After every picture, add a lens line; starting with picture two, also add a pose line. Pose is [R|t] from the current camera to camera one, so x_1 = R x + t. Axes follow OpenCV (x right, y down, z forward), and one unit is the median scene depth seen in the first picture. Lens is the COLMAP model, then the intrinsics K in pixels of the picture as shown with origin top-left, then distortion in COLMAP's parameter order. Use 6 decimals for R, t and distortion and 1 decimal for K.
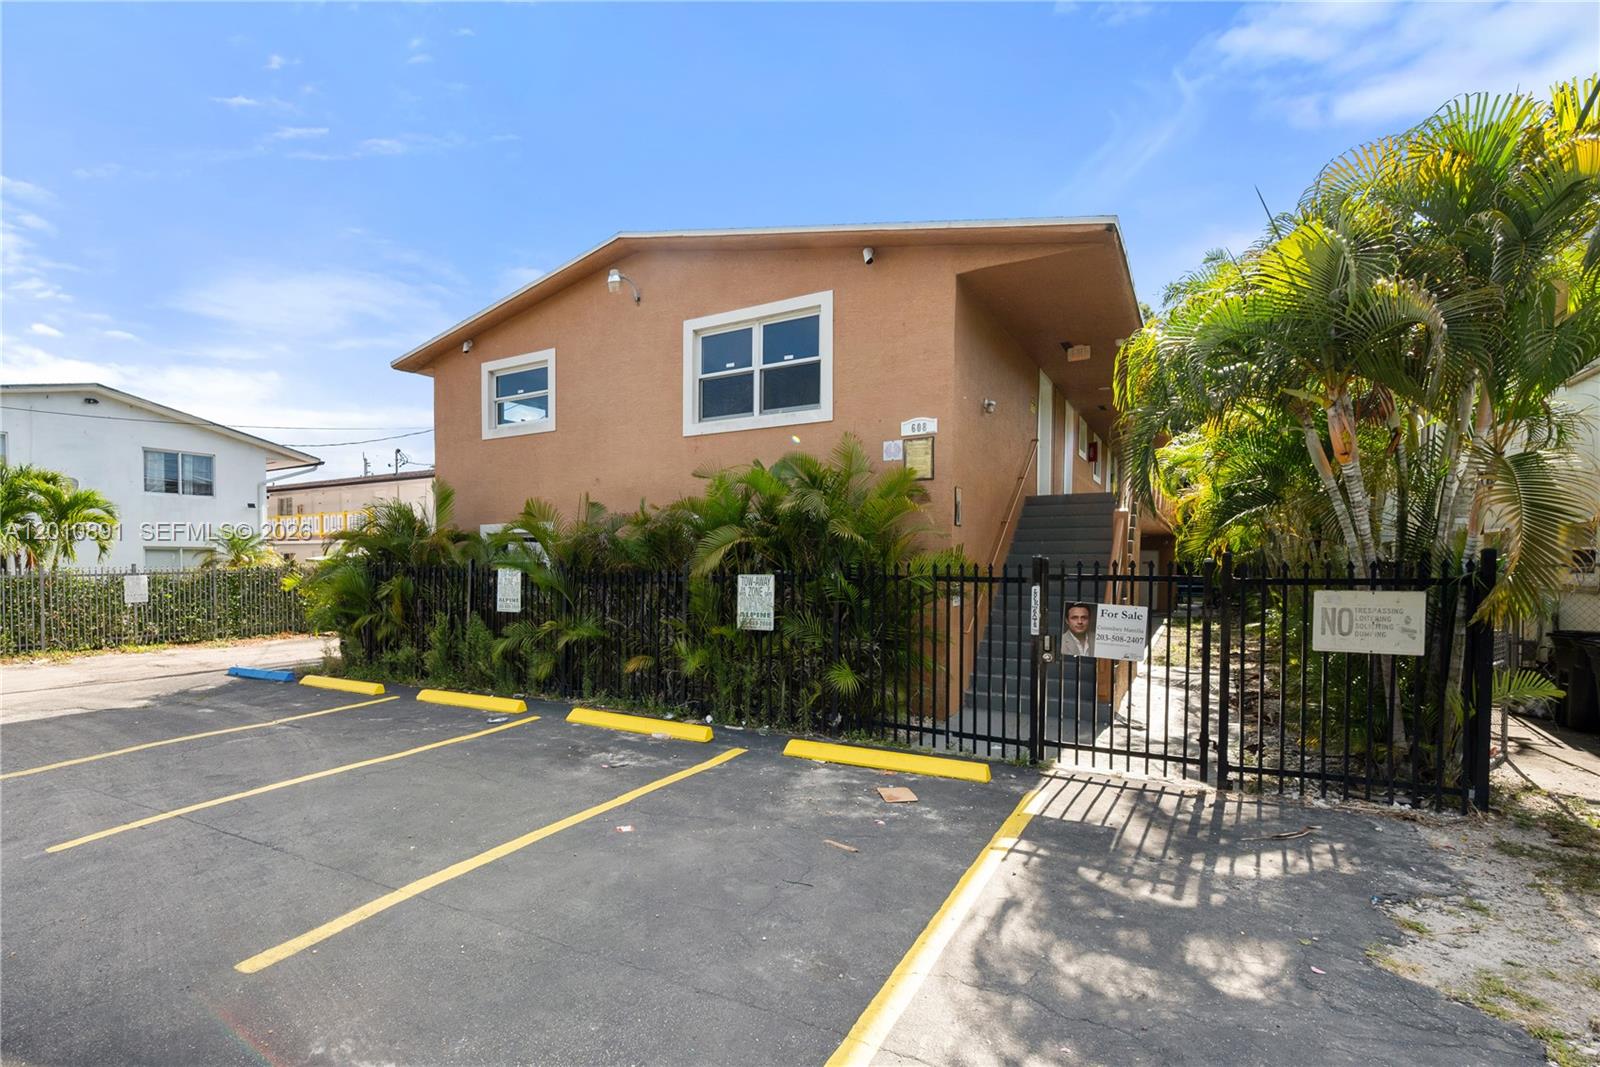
lens RADIAL K [[687.5, 0, 802.4], [0, 687.5, 543.1], [0, 0, 1]] dist [-0.000212, -0.000053]
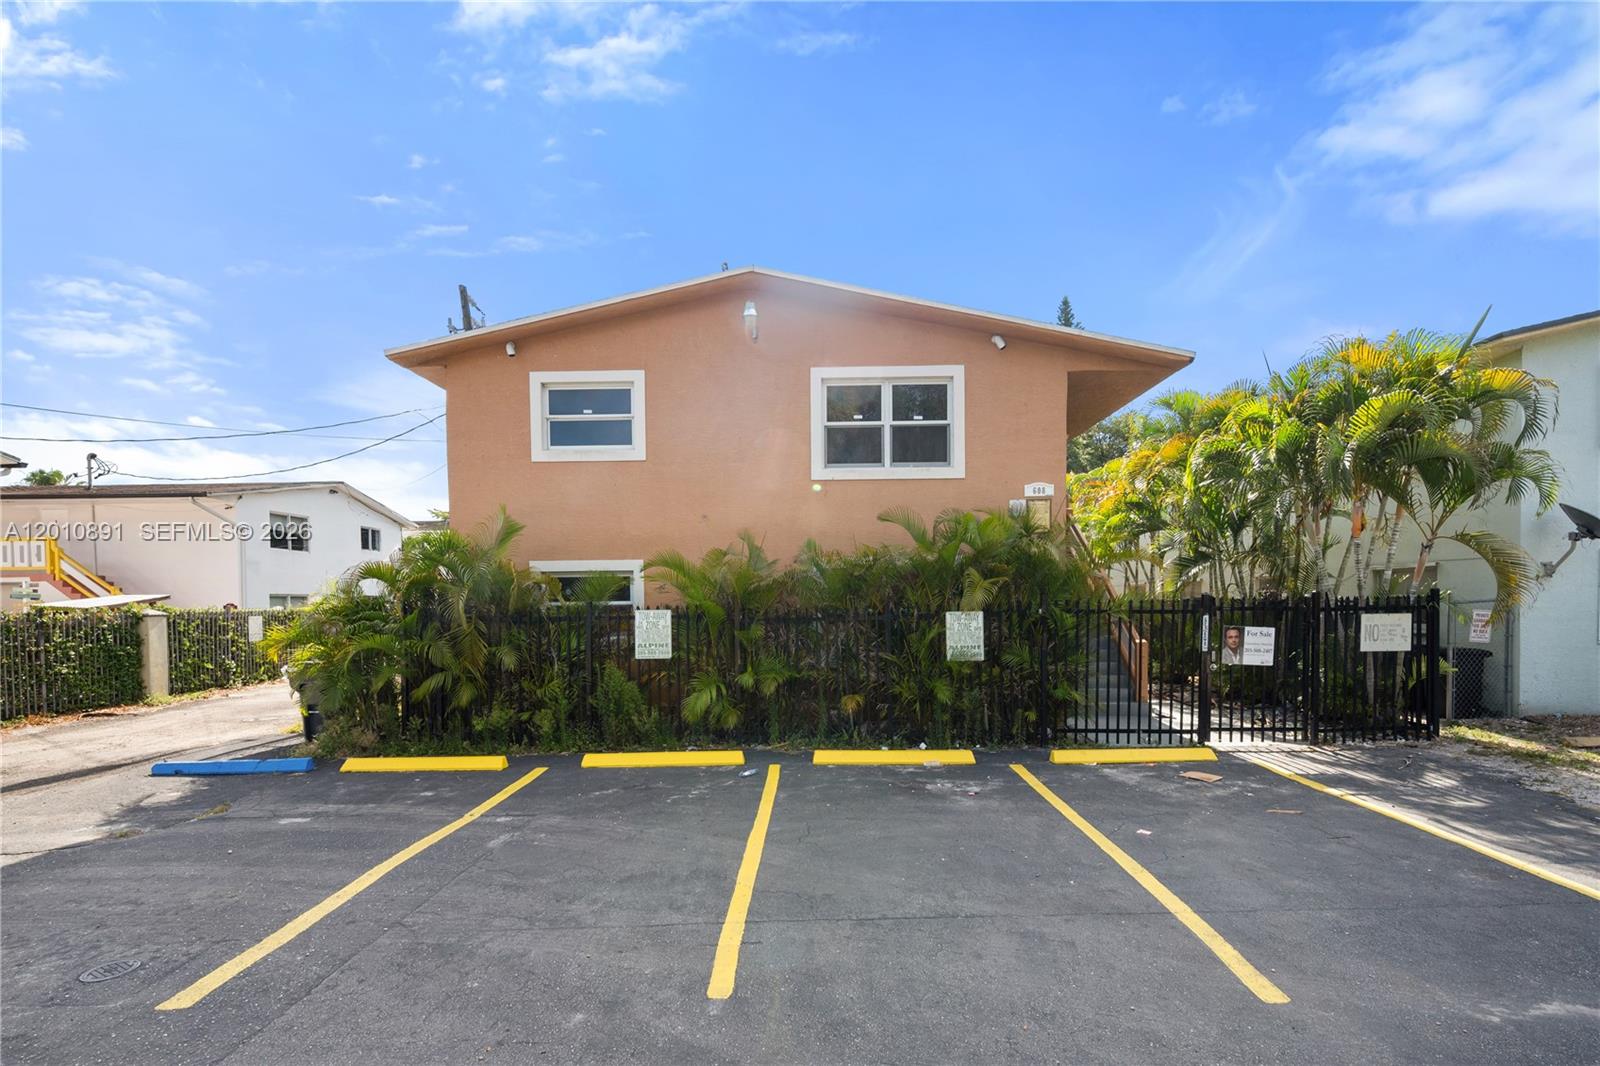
lens RADIAL K [[632.3, 0, 803.1], [0, 632.3, 585.7], [0, 0, 1]] dist [0.000484, -0.000086]
pose [[0.881428, 0.005806, 0.472283, -0.806519], [-0.003375, 0.999976, -0.005993, 0.011095], [-0.472306, 0.003689, 0.881427, 0.222573]]
